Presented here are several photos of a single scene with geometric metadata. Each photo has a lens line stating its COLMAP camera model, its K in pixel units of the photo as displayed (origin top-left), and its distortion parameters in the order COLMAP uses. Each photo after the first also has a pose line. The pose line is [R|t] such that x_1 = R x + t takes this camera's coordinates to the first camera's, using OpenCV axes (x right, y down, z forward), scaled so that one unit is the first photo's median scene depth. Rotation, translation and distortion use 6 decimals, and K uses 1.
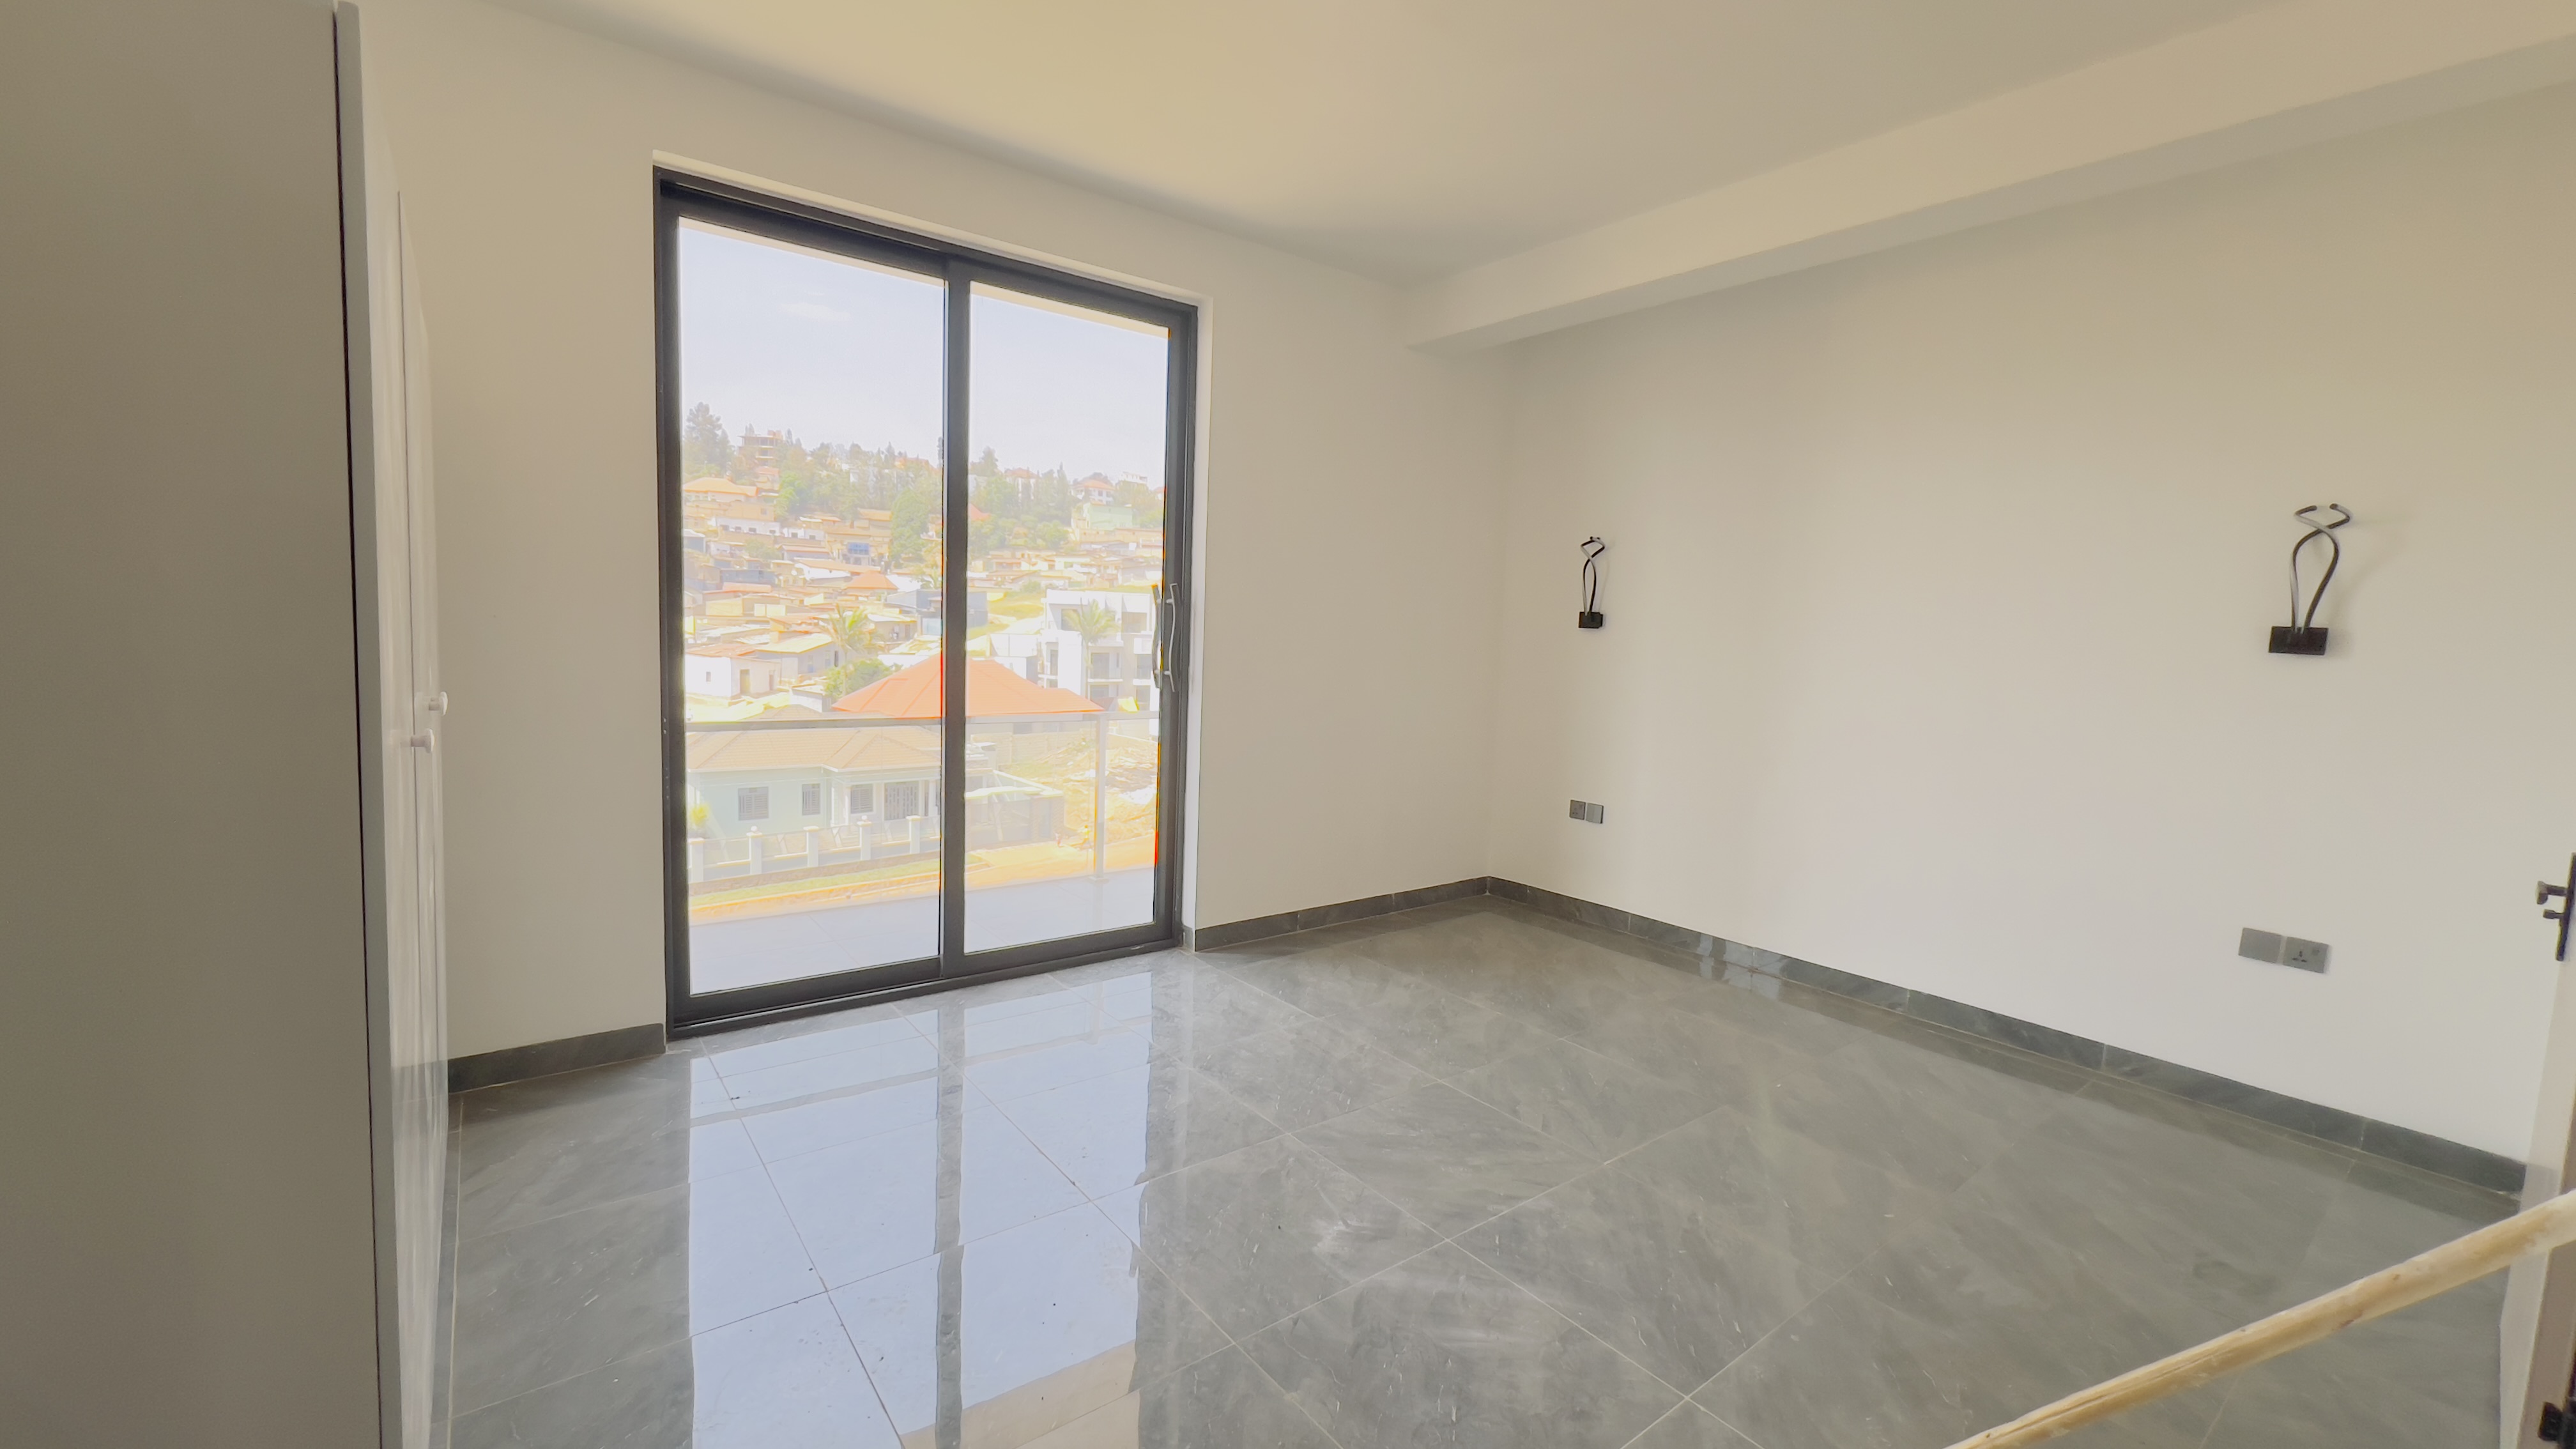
lens RADIAL K [[1027.2, 0, 1282.4], [0, 1027.2, 712.5], [0, 0, 1]] dist [-0.012711, 0.004554]
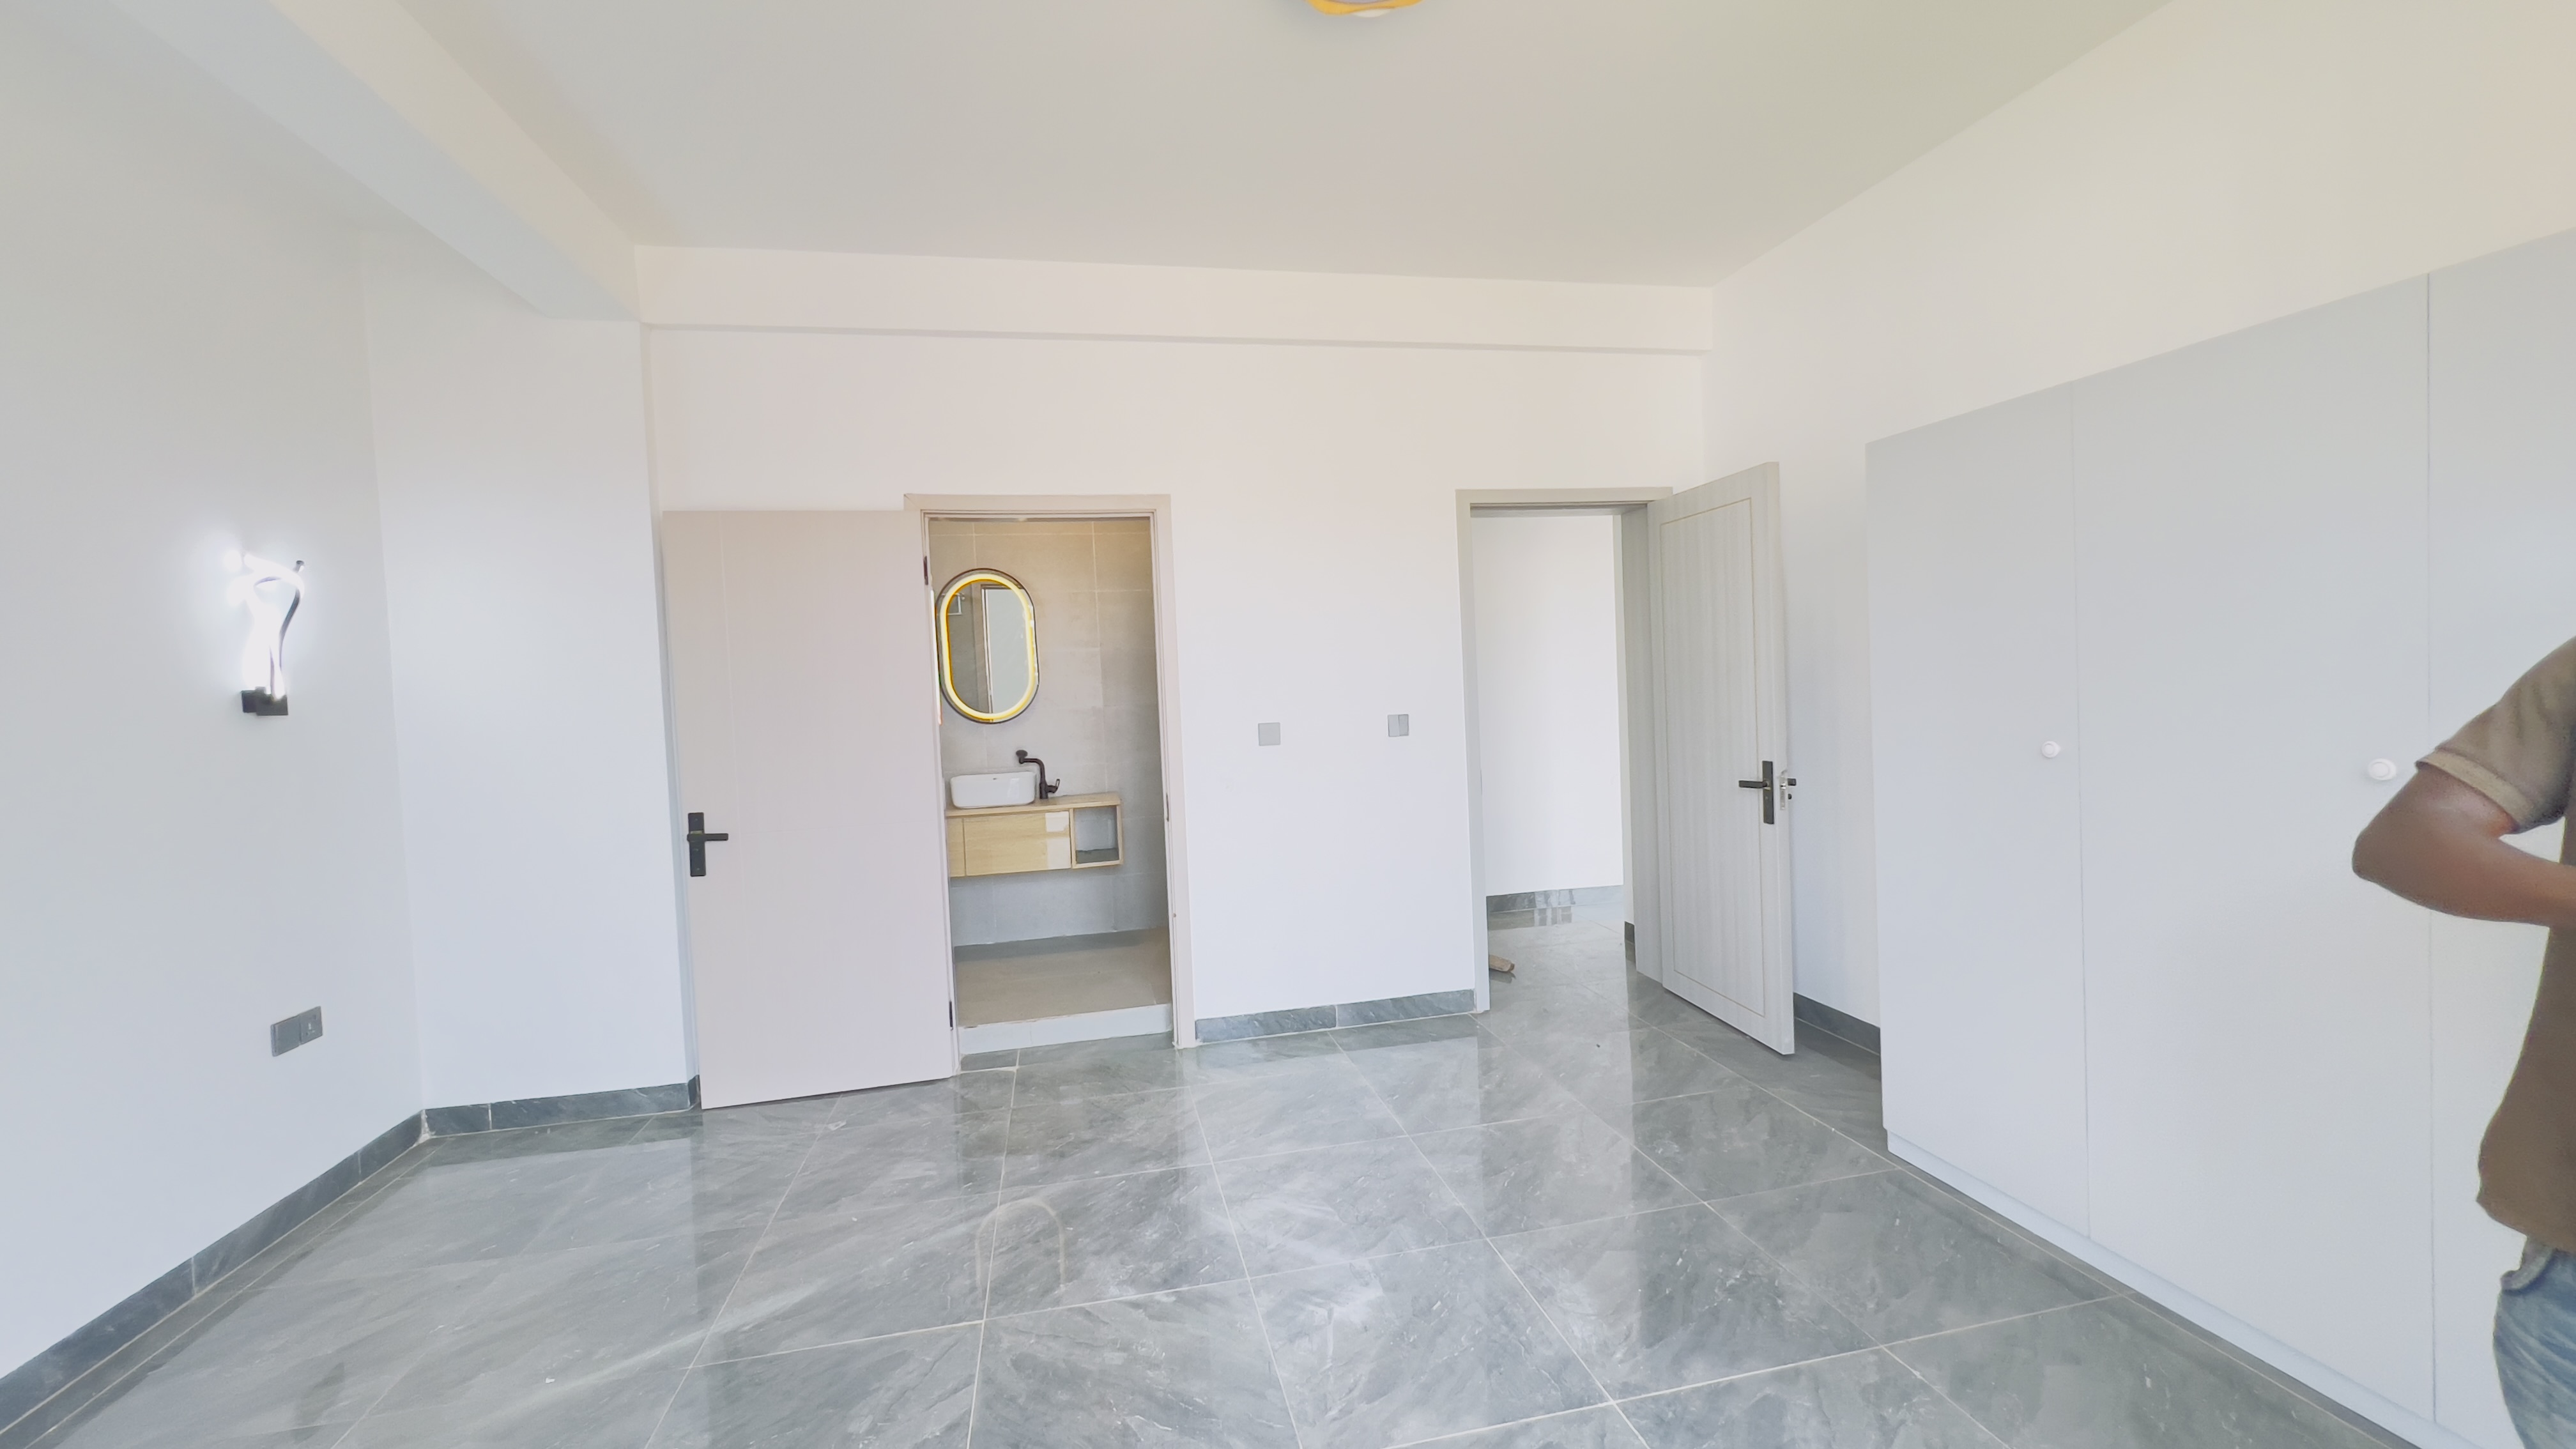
lens RADIAL K [[1027.2, 0, 1282.4], [0, 1027.2, 712.5], [0, 0, 1]] dist [-0.012711, 0.004554]
pose [[-0.902380, -0.013102, 0.430743, -0.290984], [0.043963, 0.991524, 0.122259, -0.162461], [-0.428694, 0.129260, -0.894155, 1.760159]]
